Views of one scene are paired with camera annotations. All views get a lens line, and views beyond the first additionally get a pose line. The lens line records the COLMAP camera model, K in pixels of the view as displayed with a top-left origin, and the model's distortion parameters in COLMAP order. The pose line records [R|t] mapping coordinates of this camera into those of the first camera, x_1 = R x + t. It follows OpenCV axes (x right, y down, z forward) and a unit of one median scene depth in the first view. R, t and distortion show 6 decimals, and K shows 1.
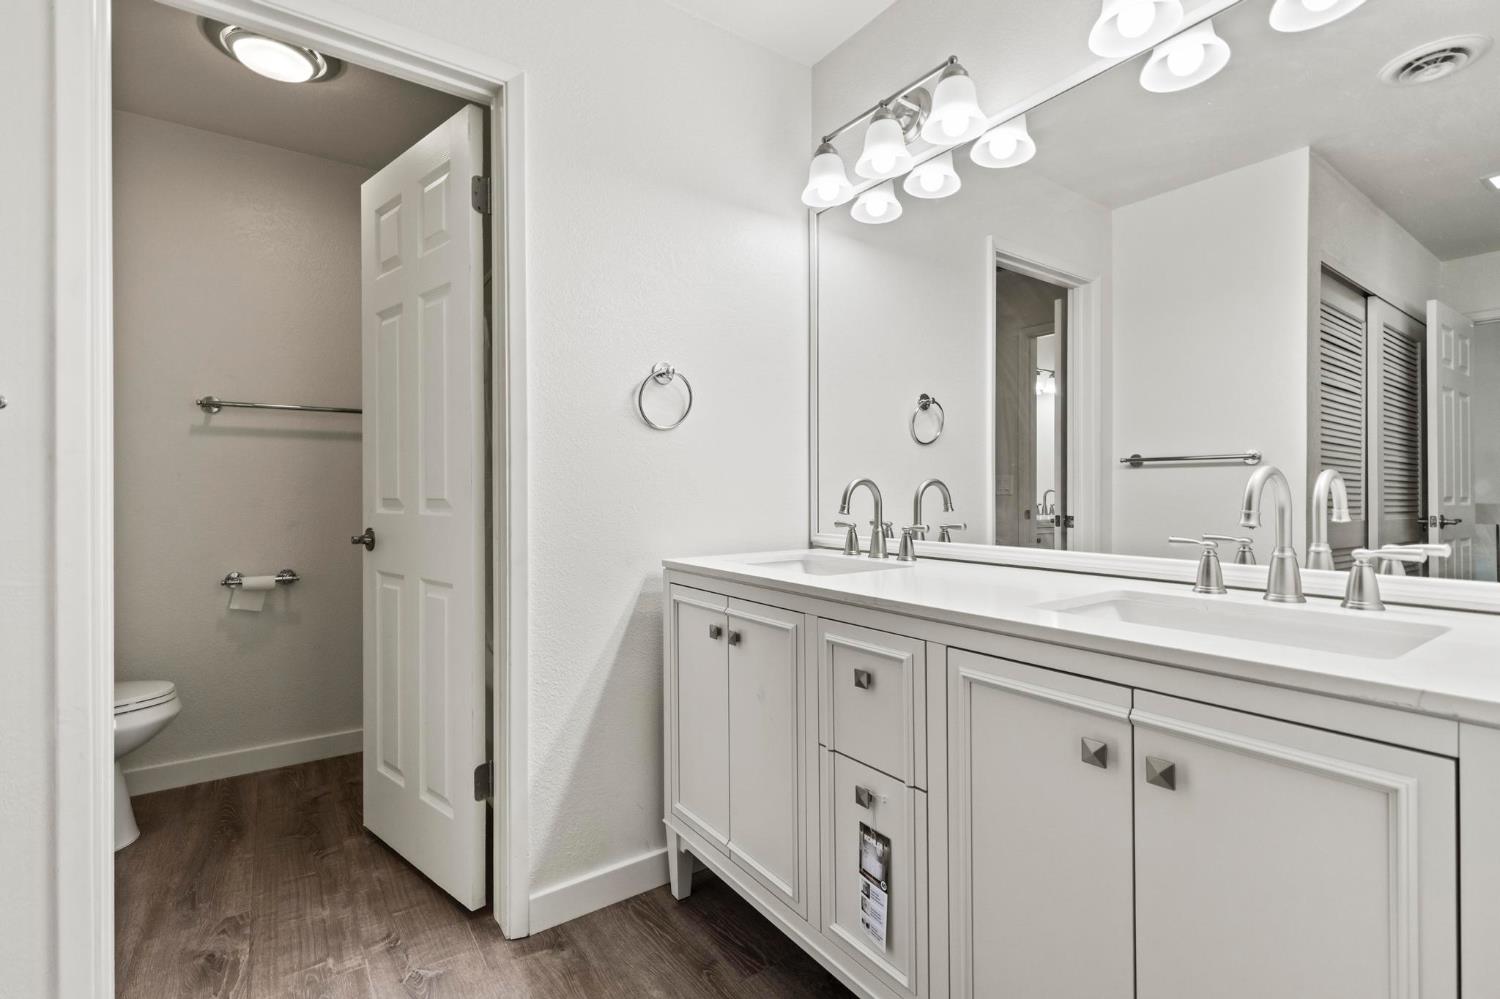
lens RADIAL K [[687.3, 0, 745.4], [0, 687.3, 490.7], [0, 0, 1]] dist [0.000903, -0.001202]
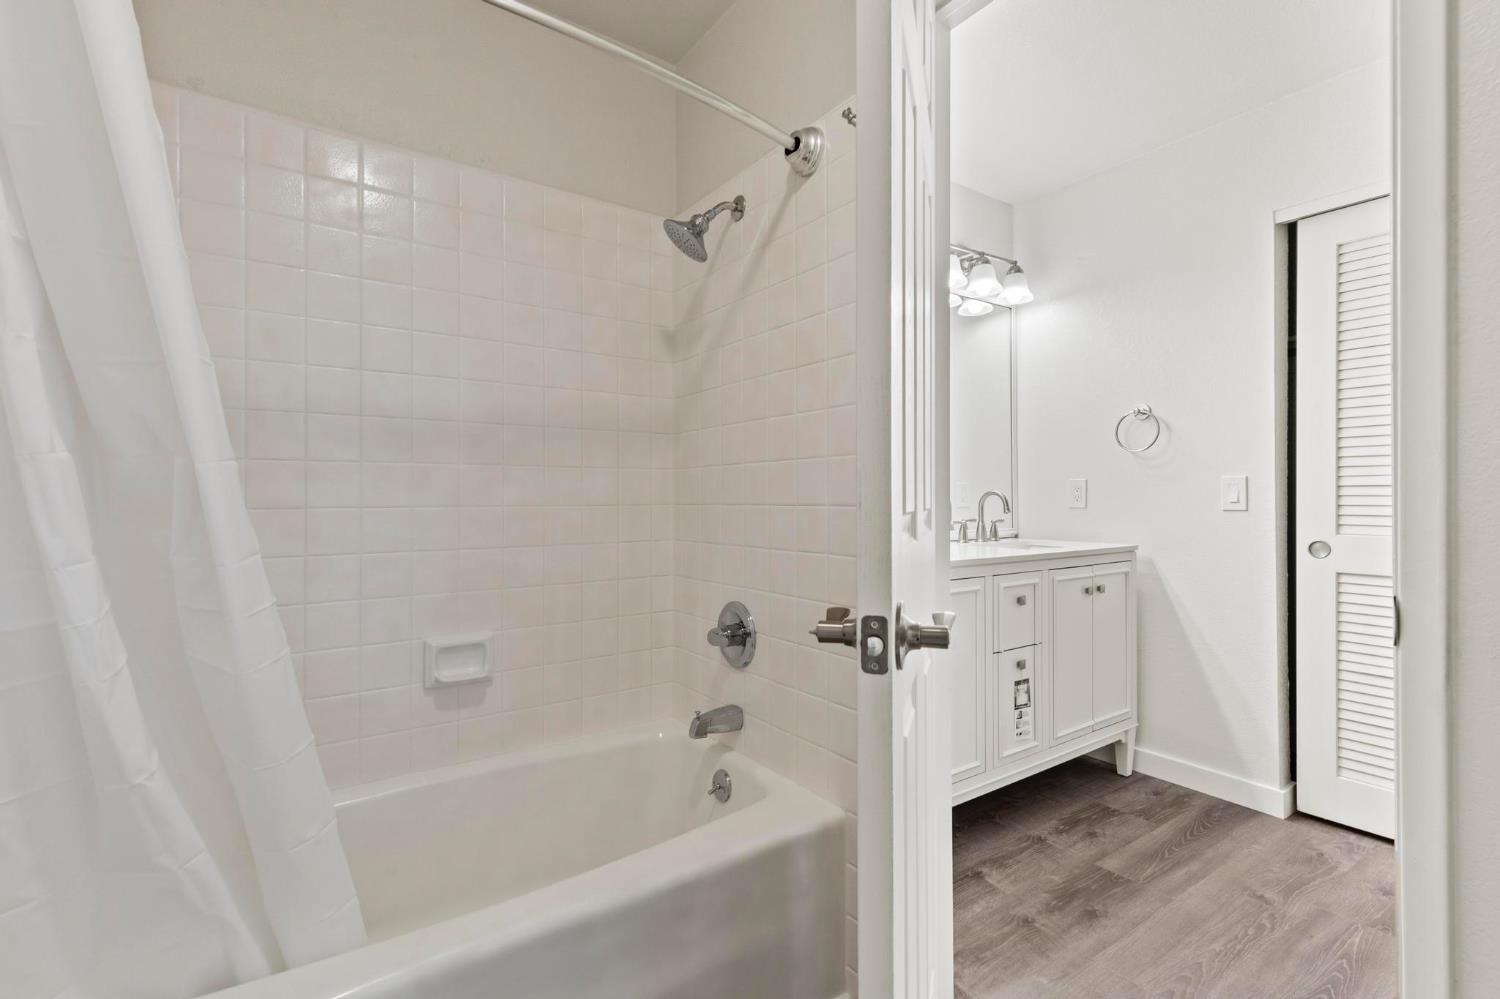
lens RADIAL K [[687.3, 0, 746.6], [0, 687.3, 498.3], [0, 0, 1]] dist [0.000903, -0.001202]
pose [[0.004962, 0.010643, 0.999931, -1.320920], [0.008386, 0.999908, -0.010684, 0.009741], [-0.999953, 0.008439, 0.004872, 1.353108]]
